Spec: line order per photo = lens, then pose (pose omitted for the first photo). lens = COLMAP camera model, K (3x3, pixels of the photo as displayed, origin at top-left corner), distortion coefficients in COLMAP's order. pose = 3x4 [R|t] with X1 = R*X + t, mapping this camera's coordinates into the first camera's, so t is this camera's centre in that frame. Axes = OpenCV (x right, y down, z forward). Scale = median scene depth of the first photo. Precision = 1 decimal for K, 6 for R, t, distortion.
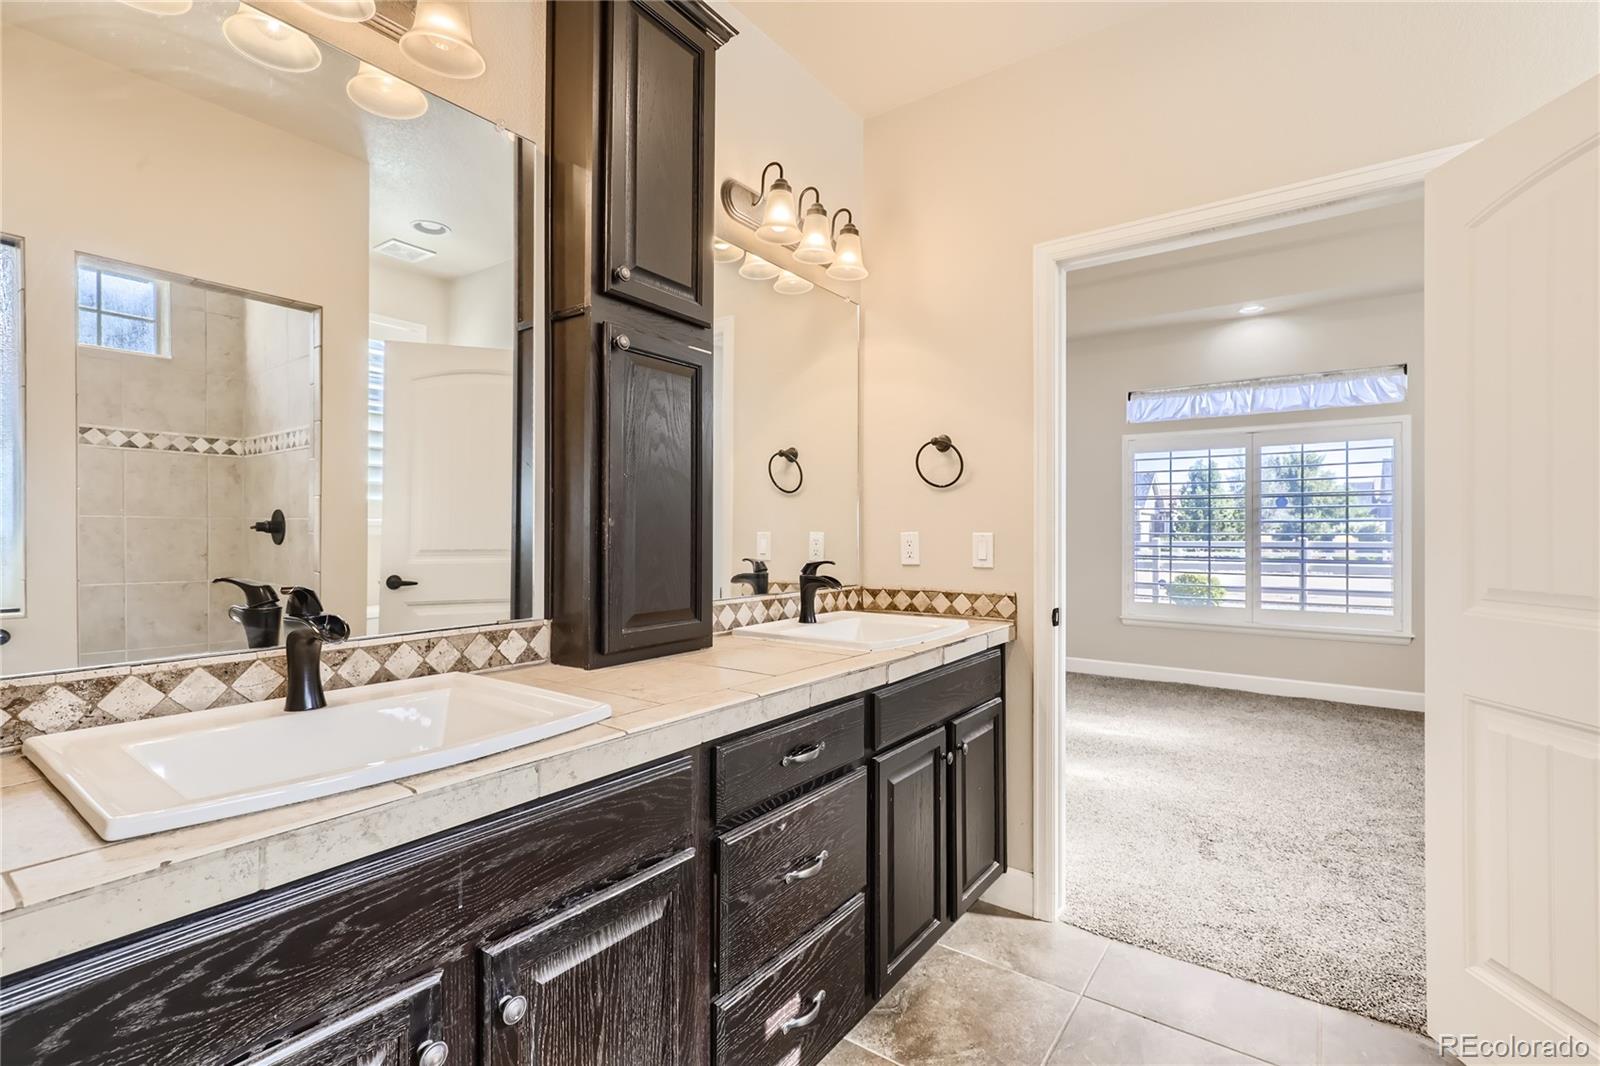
lens RADIAL K [[750.7, 0, 794.7], [0, 750.7, 534.8], [0, 0, 1]] dist [0.003804, 0.000210]
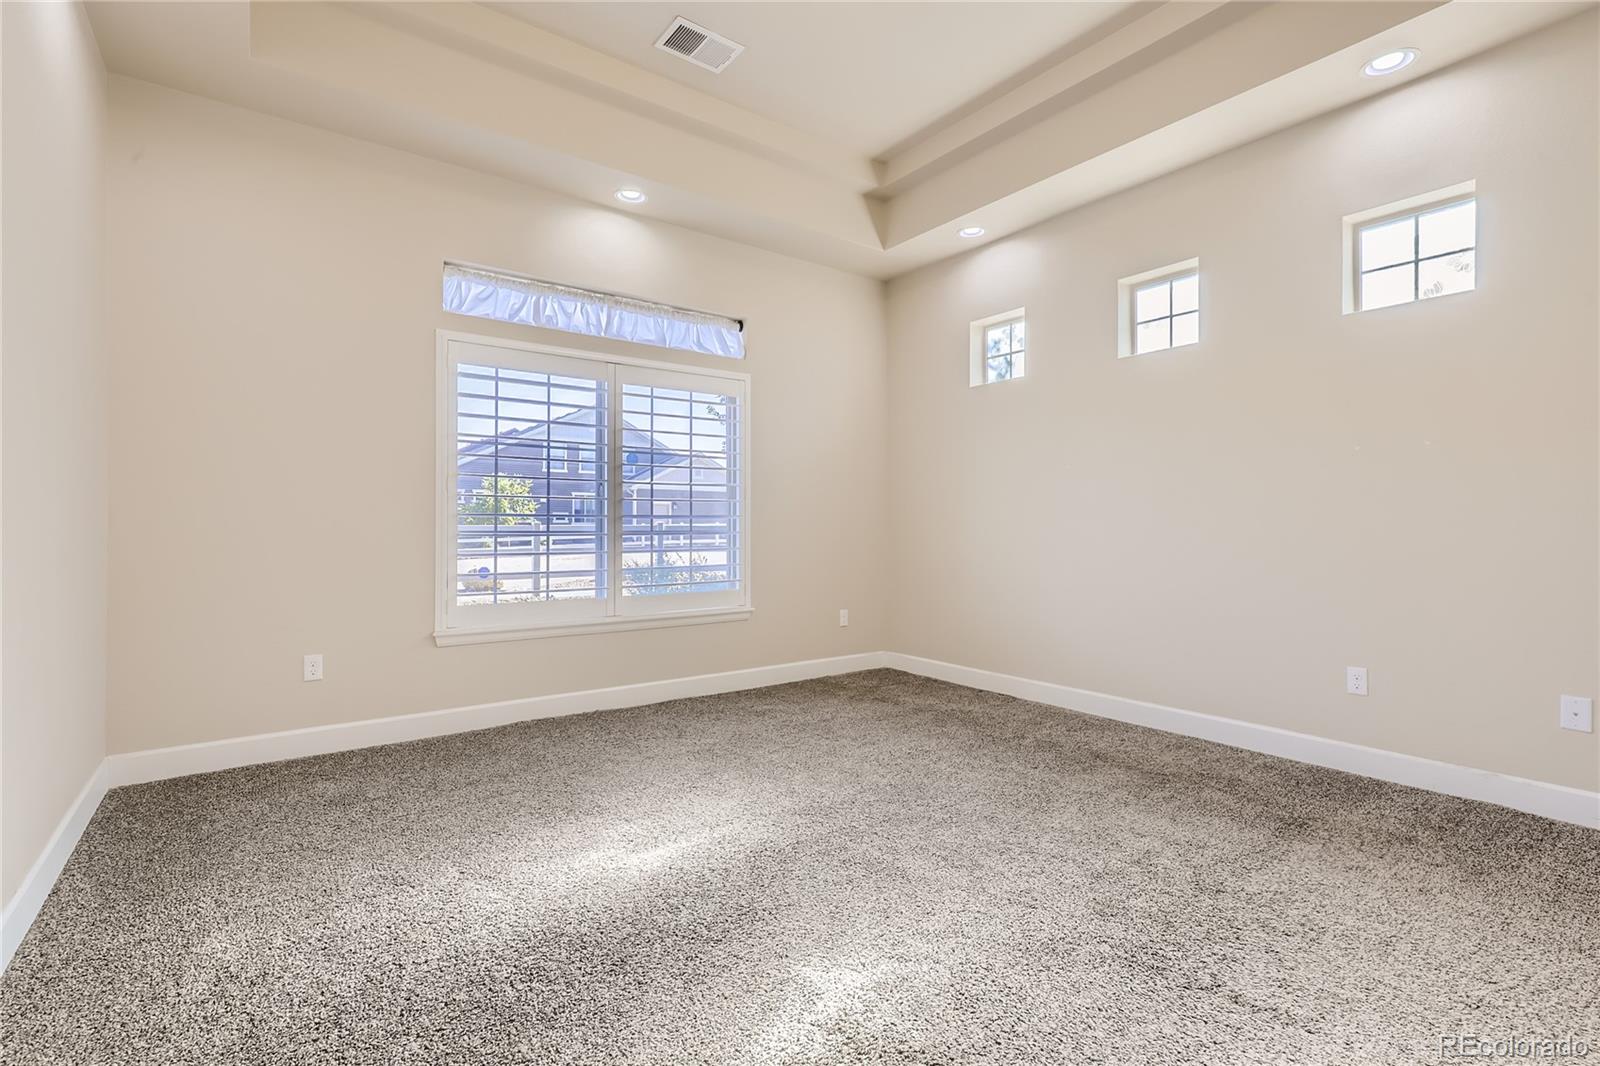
lens RADIAL K [[750.7, 0, 807.7], [0, 750.7, 522.2], [0, 0, 1]] dist [0.003804, 0.000210]
pose [[0.289942, 0.001332, 0.957043, -0.051945], [0.001647, 0.999997, -0.001891, 0.024180], [-0.957043, 0.002125, 0.289939, 0.588935]]
